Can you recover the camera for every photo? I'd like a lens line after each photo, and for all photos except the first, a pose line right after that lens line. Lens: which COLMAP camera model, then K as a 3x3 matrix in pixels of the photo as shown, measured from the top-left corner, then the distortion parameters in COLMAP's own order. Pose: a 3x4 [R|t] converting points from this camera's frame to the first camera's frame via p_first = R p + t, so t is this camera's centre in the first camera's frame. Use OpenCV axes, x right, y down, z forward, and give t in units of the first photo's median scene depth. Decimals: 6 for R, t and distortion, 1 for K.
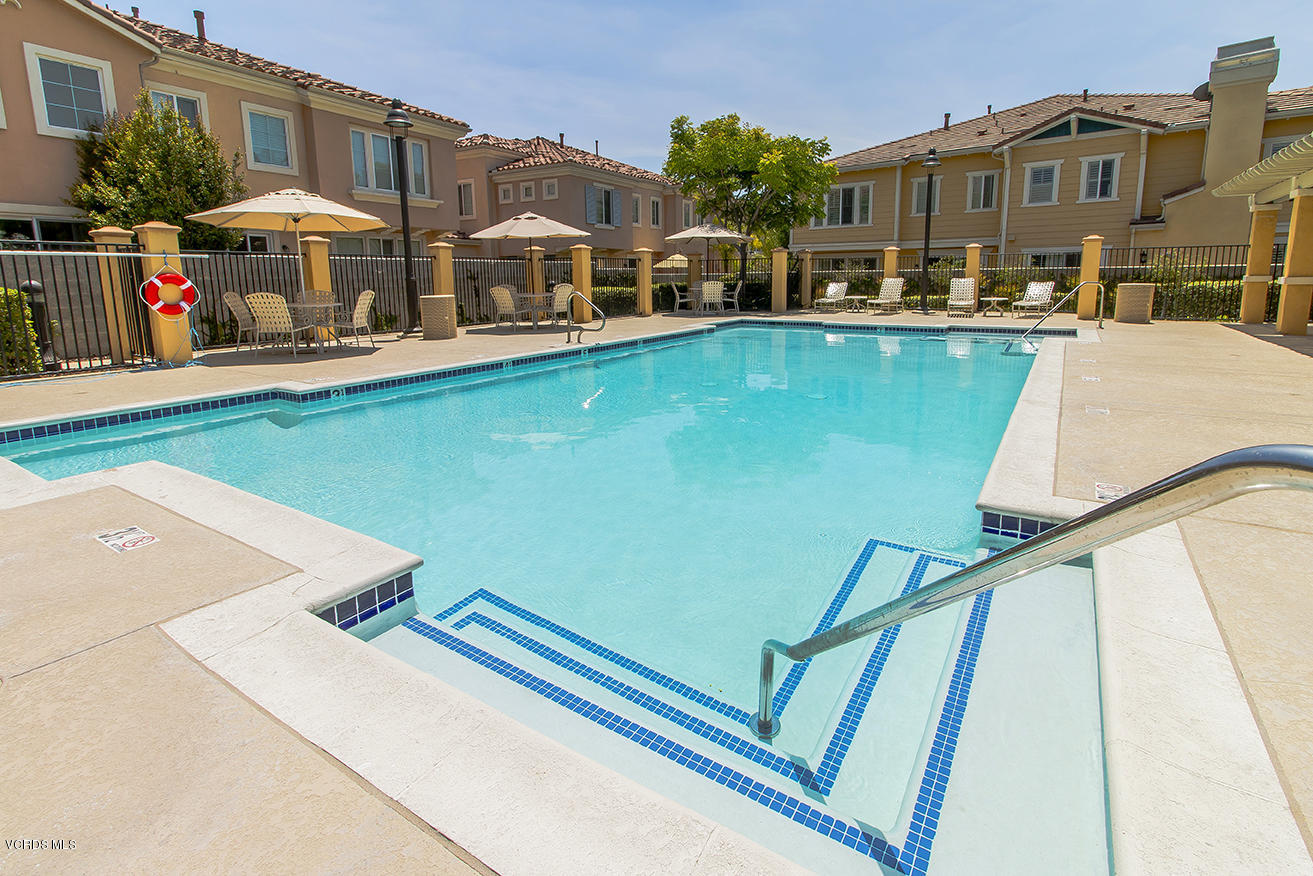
lens RADIAL K [[623.2, 0, 672.7], [0, 623.2, 375.1], [0, 0, 1]] dist [-0.001635, 0.000792]
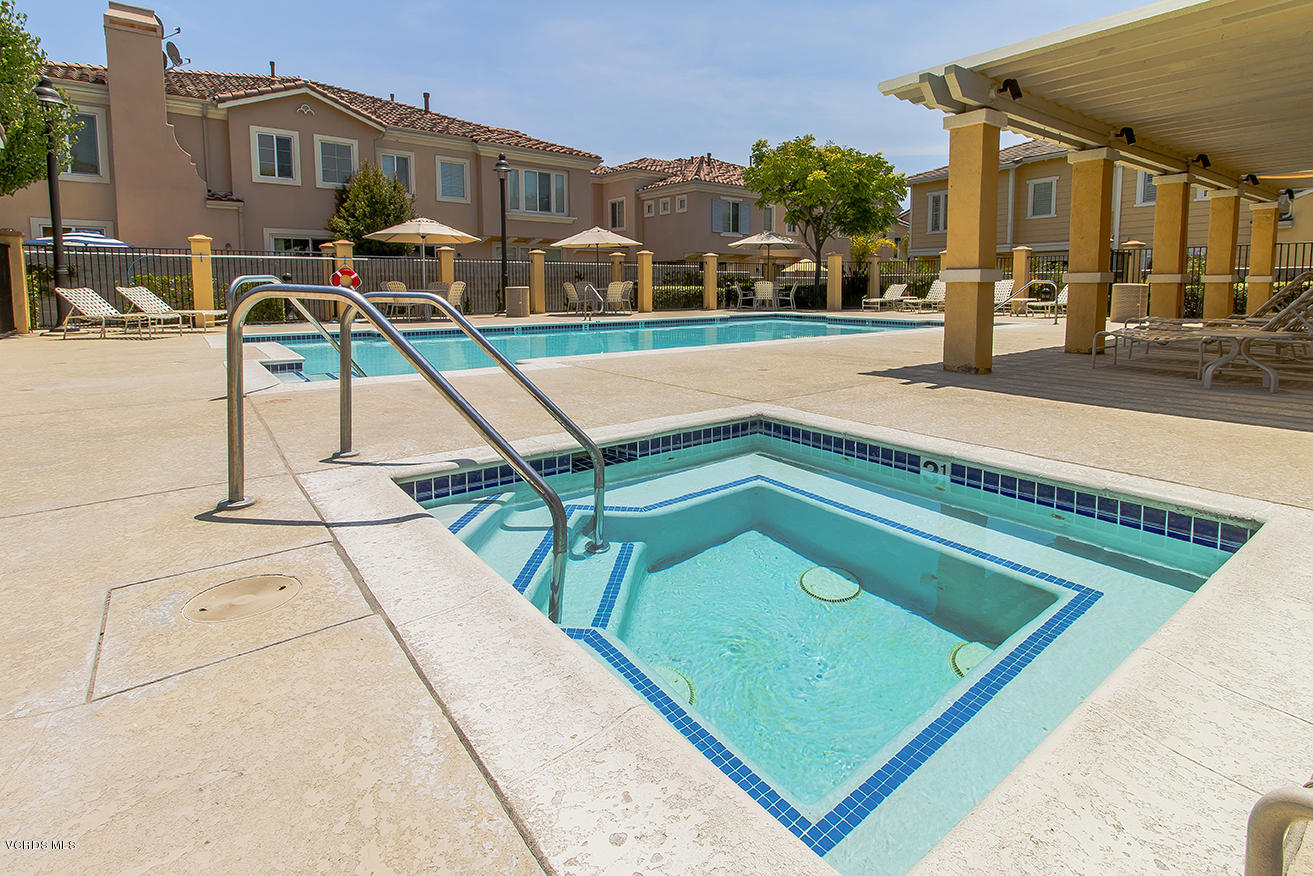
lens RADIAL K [[654.0, 0, 672.0], [0, 654.0, 339.6], [0, 0, 1]] dist [0.001089, 0.000483]
pose [[0.938071, 0.037798, -0.344374, 0.322235], [-0.062580, 0.996166, -0.061129, 0.041417], [0.340743, 0.078895, 0.936840, -0.182319]]
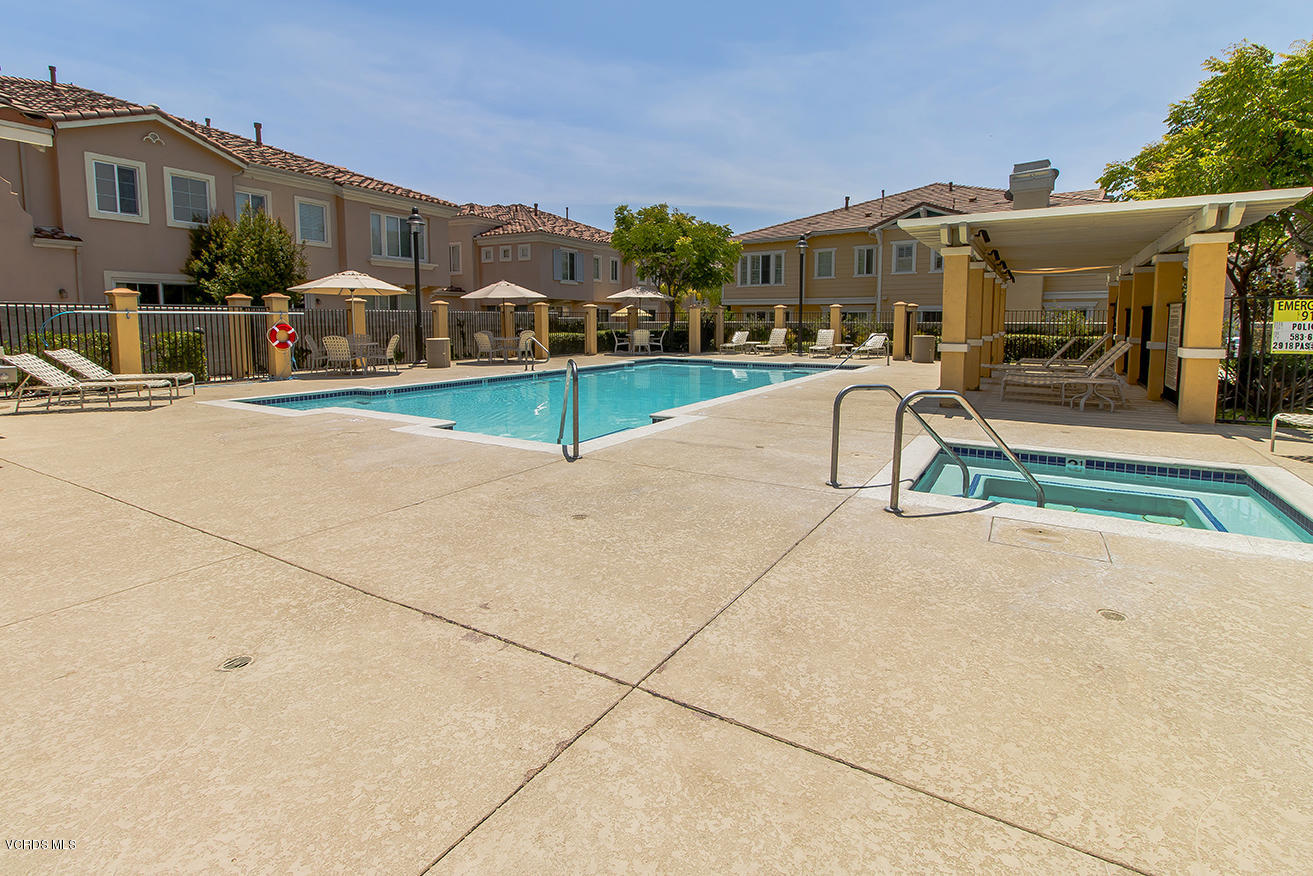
lens RADIAL K [[623.2, 0, 672.7], [0, 623.2, 375.1], [0, 0, 1]] dist [-0.001635, 0.000792]
pose [[0.999404, 0.009809, 0.033090, 0.087282], [-0.007509, 0.997594, -0.068914, 0.038267], [-0.033686, 0.068624, 0.997074, -0.327579]]
